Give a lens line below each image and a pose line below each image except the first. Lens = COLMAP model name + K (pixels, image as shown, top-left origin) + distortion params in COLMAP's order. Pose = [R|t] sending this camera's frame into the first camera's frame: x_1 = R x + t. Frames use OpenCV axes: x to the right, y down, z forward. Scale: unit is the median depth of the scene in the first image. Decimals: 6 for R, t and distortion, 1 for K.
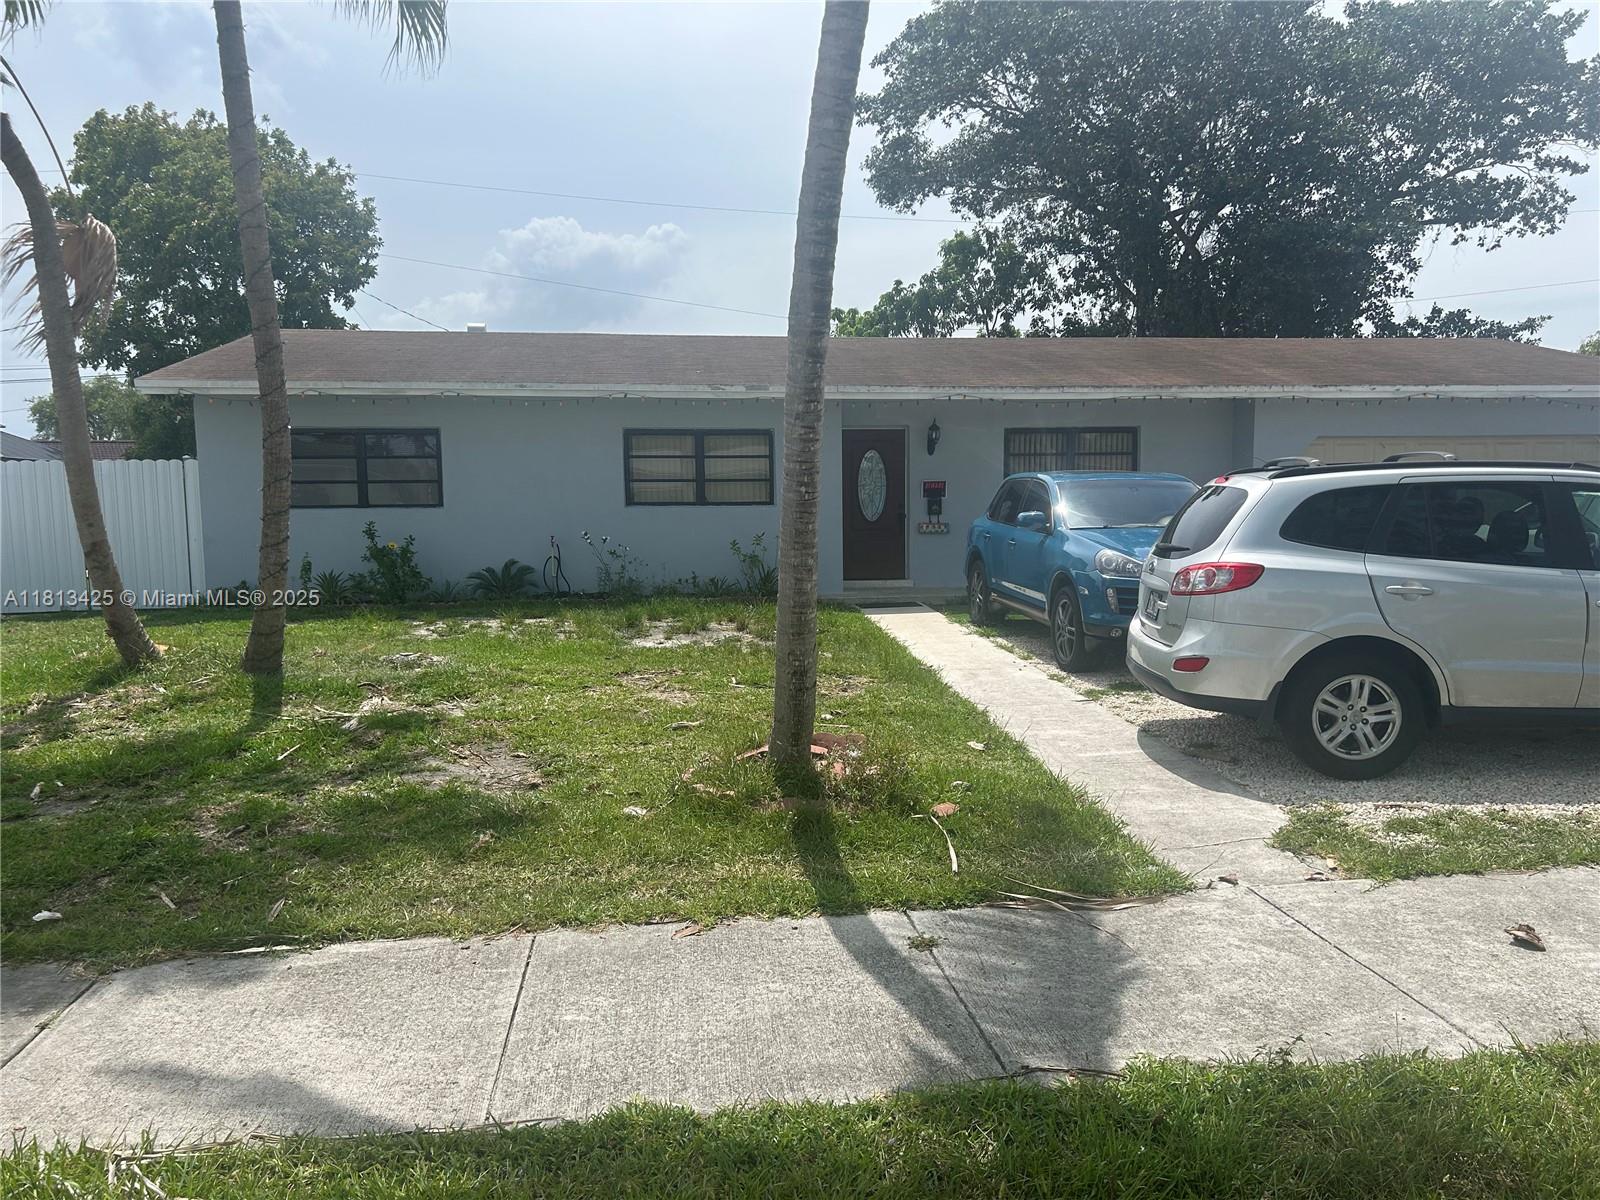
lens RADIAL K [[1227.5, 0, 800.0], [0, 1227.5, 600.0], [0, 0, 1]] dist [0.003012, -0.000070]
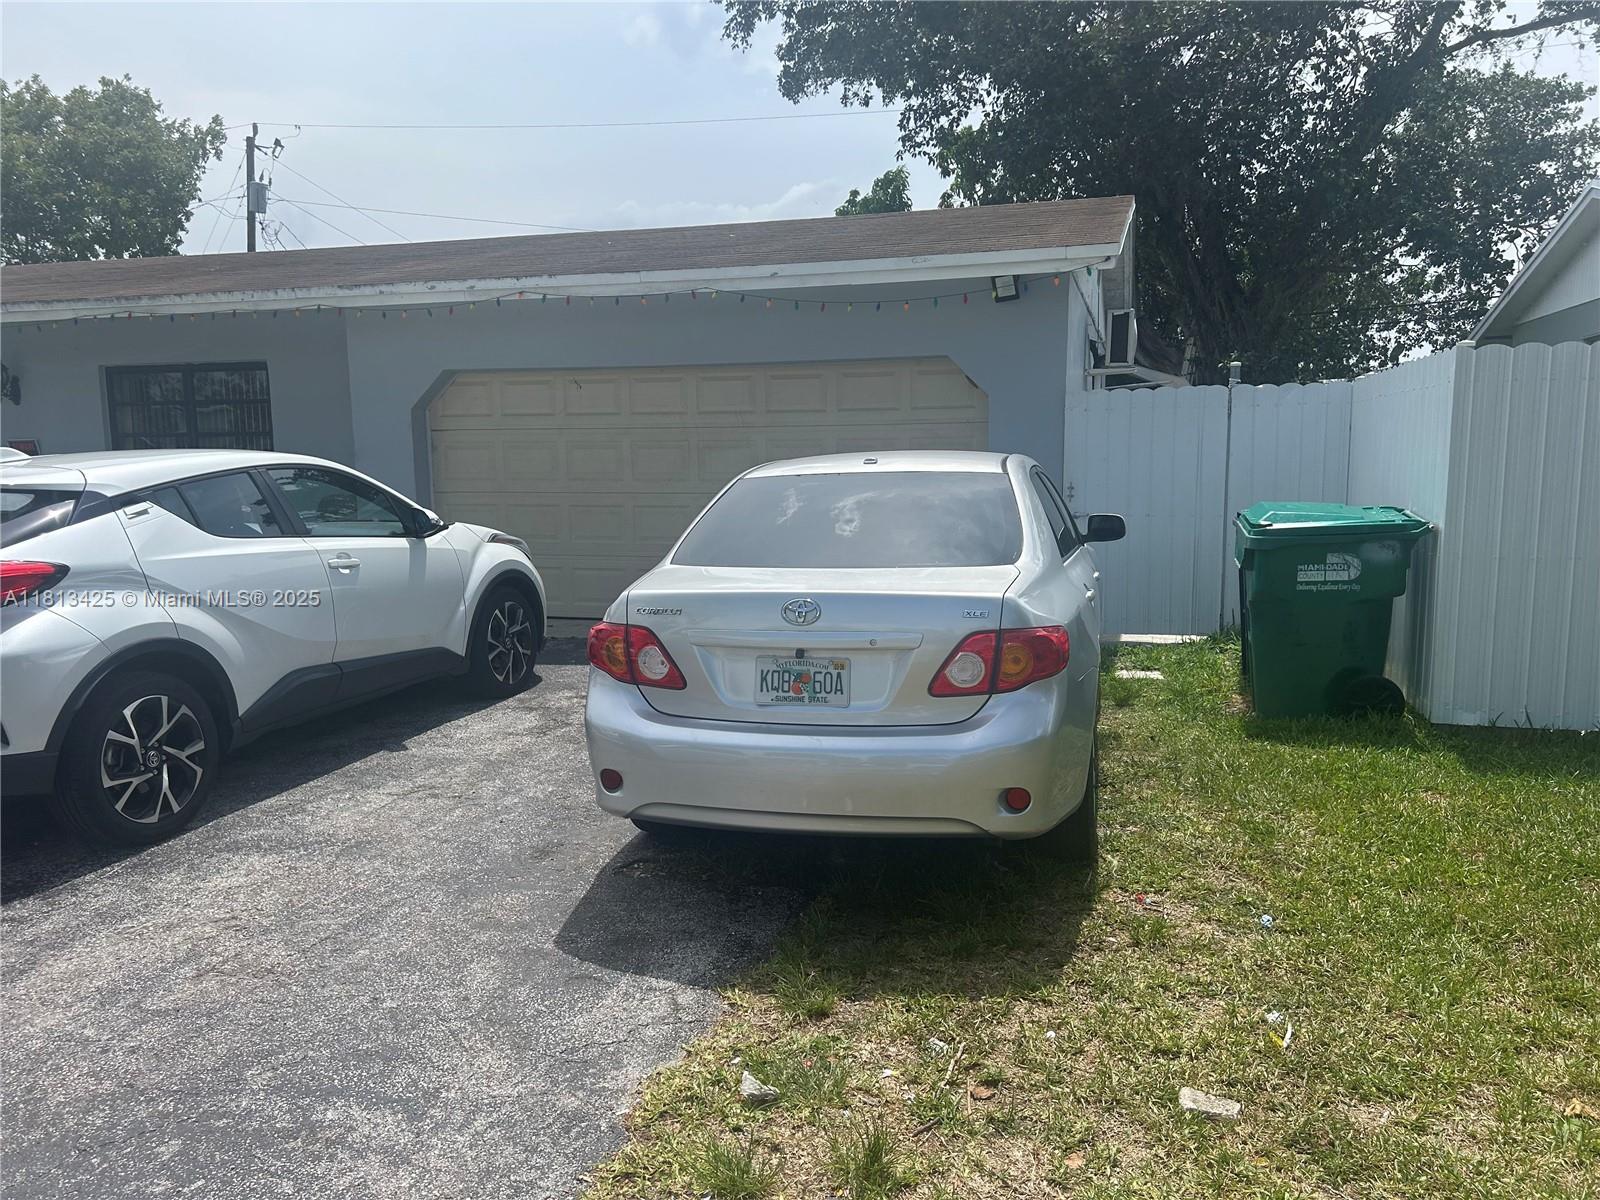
lens RADIAL K [[1227.5, 0, 800.0], [0, 1227.5, 600.0], [0, 0, 1]] dist [0.003012, -0.000070]
pose [[0.941029, 0.044753, -0.335352, 0.826315], [-0.021893, 0.997190, 0.071642, -0.070427], [0.337616, -0.060075, 0.939365, 0.505813]]
